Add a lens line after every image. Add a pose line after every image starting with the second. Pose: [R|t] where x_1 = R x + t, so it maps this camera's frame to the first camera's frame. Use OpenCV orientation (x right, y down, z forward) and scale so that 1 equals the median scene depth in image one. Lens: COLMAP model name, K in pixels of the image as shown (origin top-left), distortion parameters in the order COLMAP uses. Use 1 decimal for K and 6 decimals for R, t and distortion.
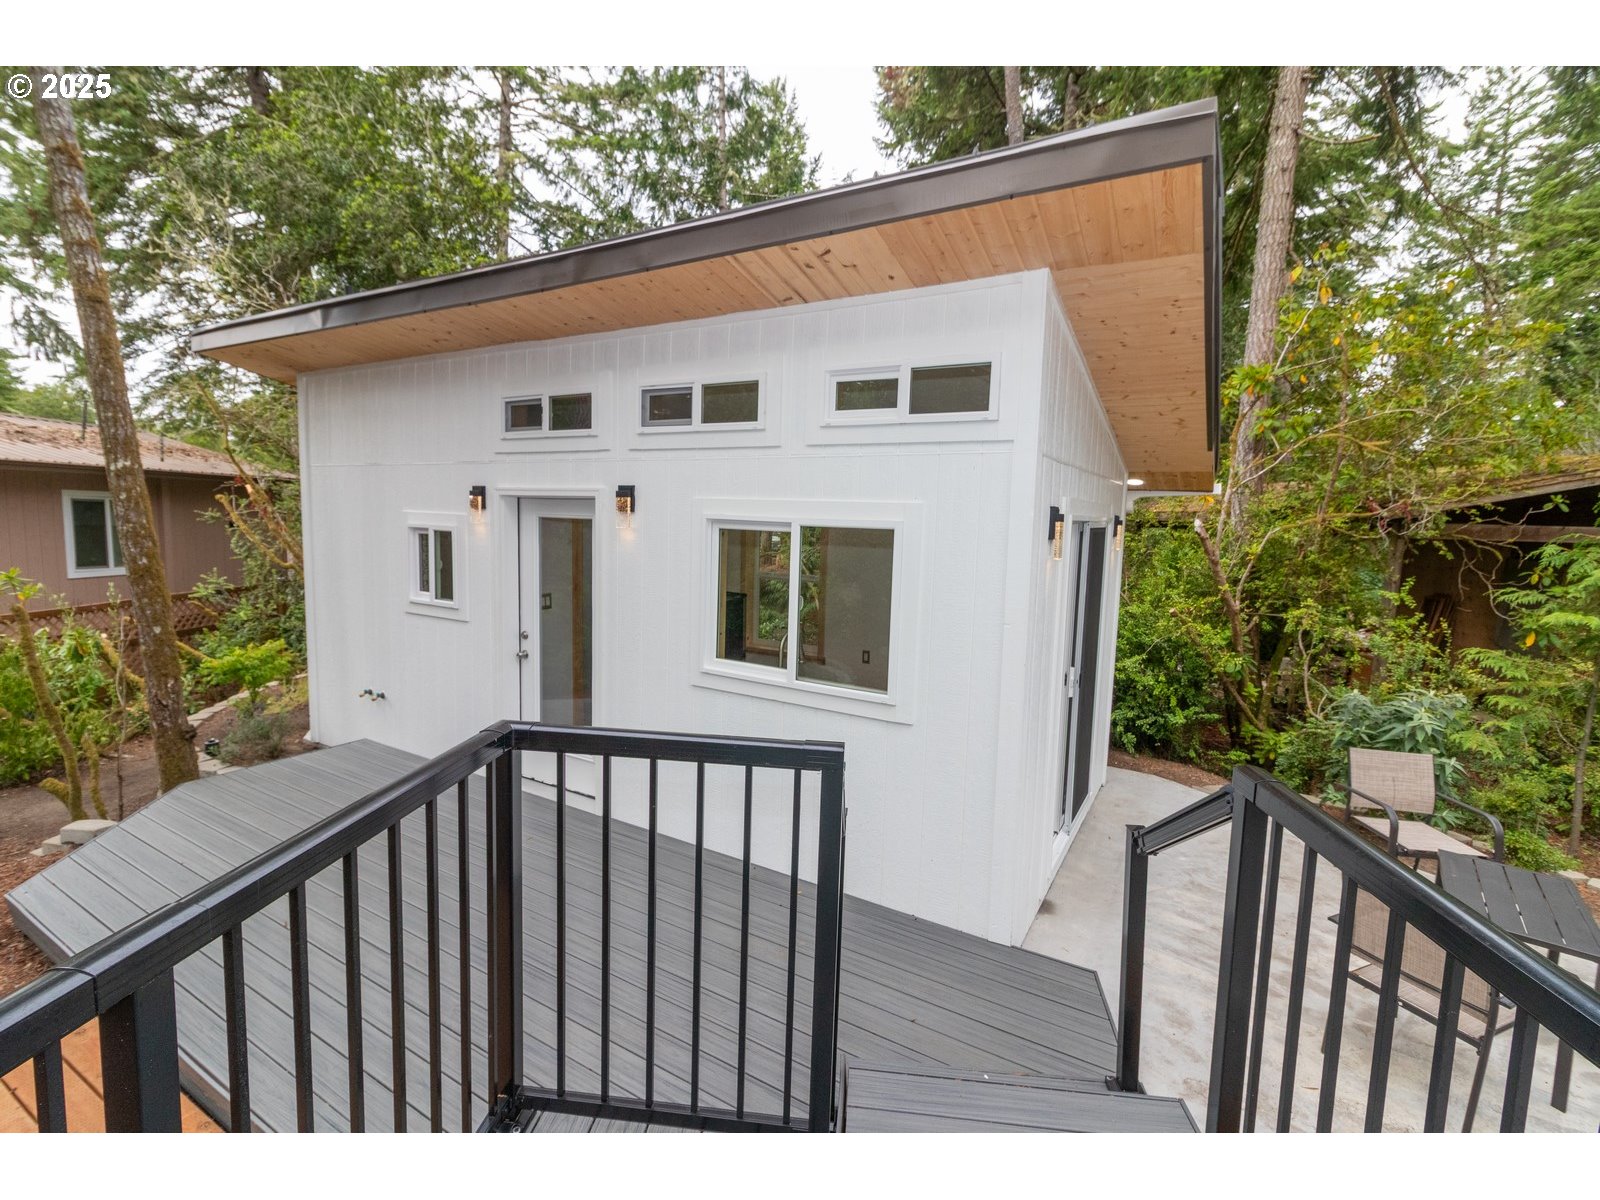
lens RADIAL K [[728.5, 0, 808.5], [0, 728.5, 600.3], [0, 0, 1]] dist [0.004276, 0.000815]
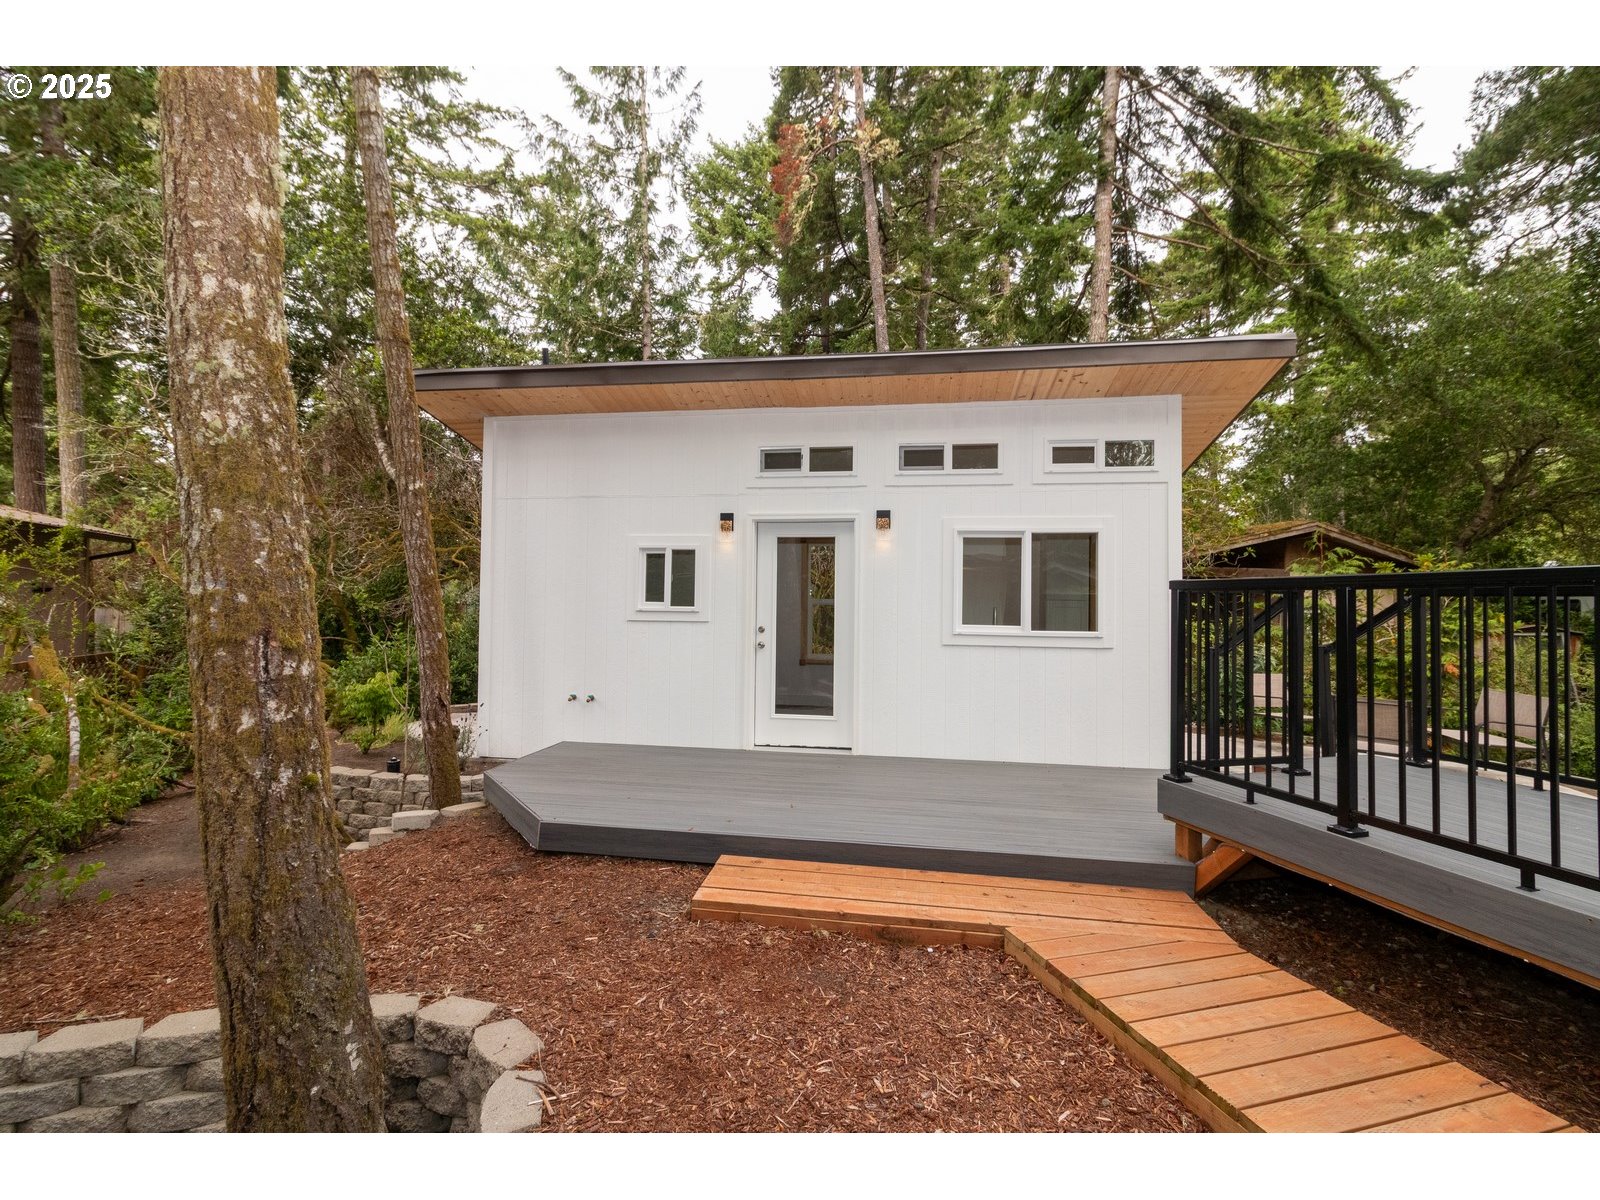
lens RADIAL K [[728.5, 0, 813.0], [0, 728.5, 597.5], [0, 0, 1]] dist [0.004276, 0.000815]
pose [[0.928828, -0.016044, 0.370163, -0.842877], [0.059762, 0.992468, -0.106939, 0.144973], [-0.365660, 0.121450, 0.922791, -0.229066]]
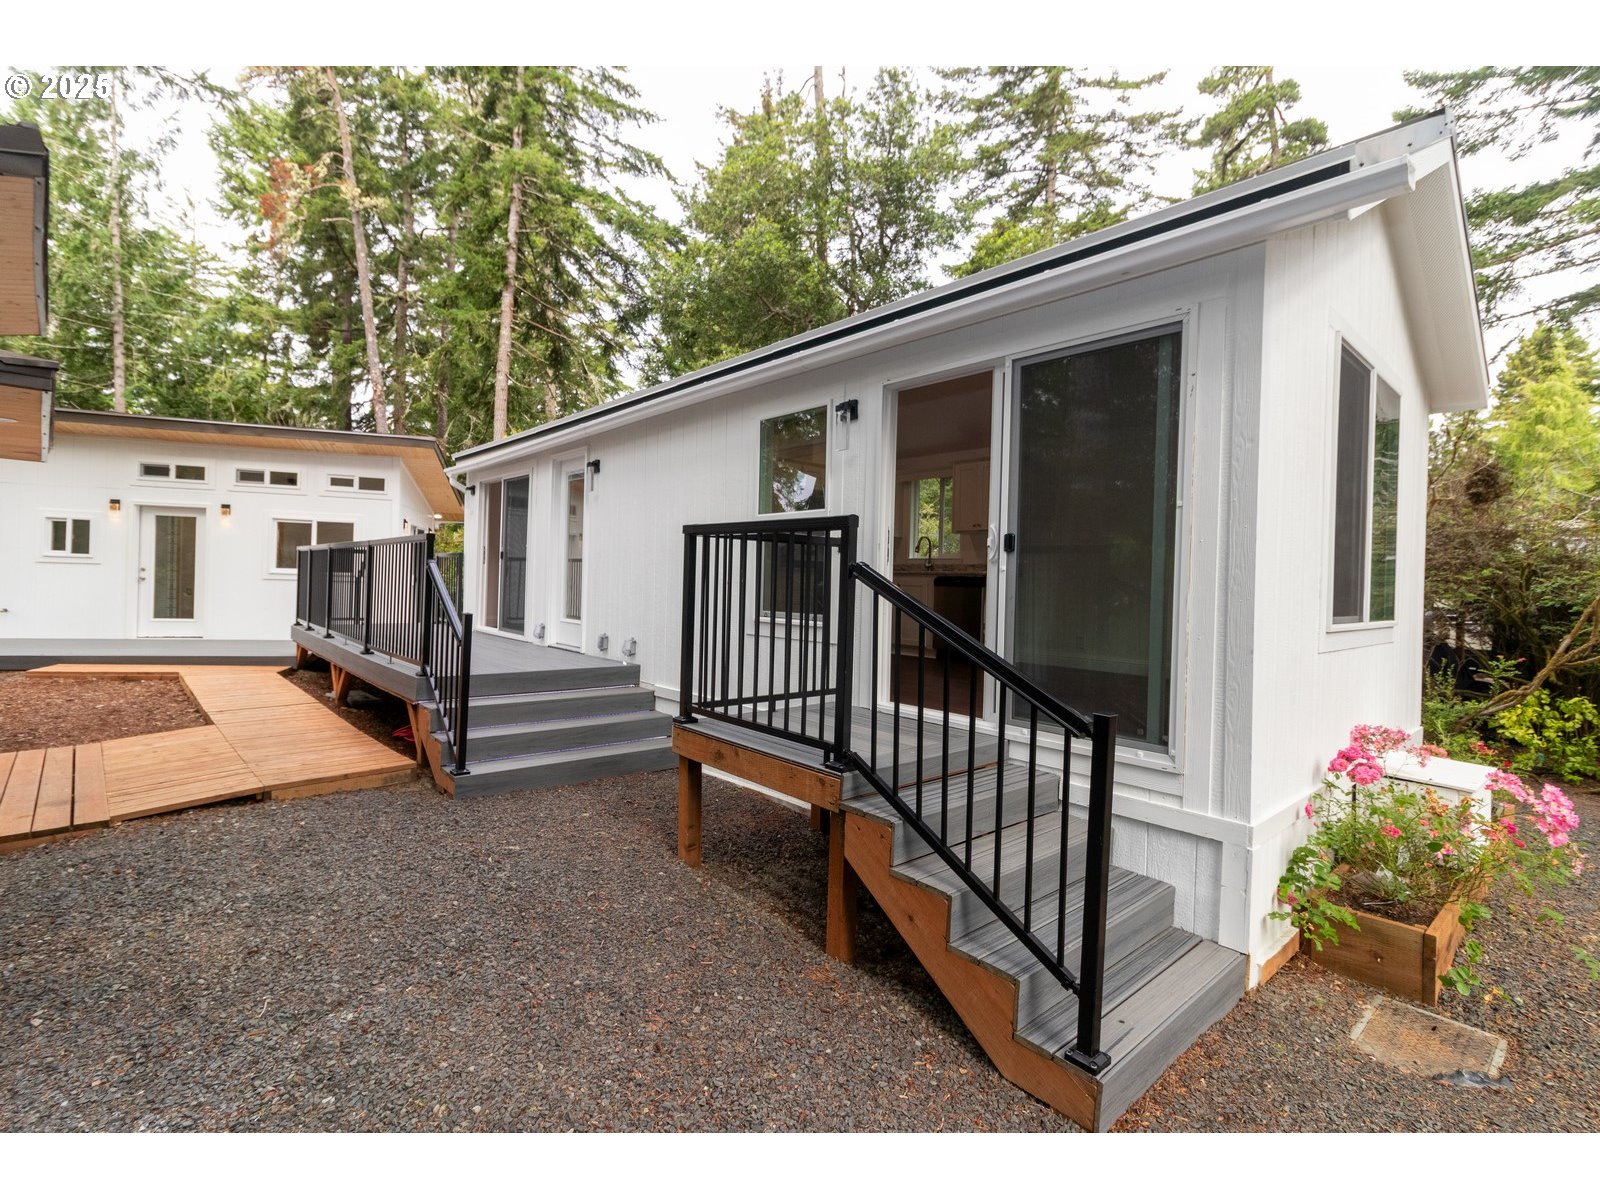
lens RADIAL K [[742.4, 0, 808.2], [0, 742.4, 604.9], [0, 0, 1]] dist [-0.009278, -0.000496]
pose [[0.673480, -0.033841, 0.738430, -0.738355], [0.064984, 0.997794, -0.013541, 0.336267], [-0.736343, 0.057106, 0.674194, -2.065483]]
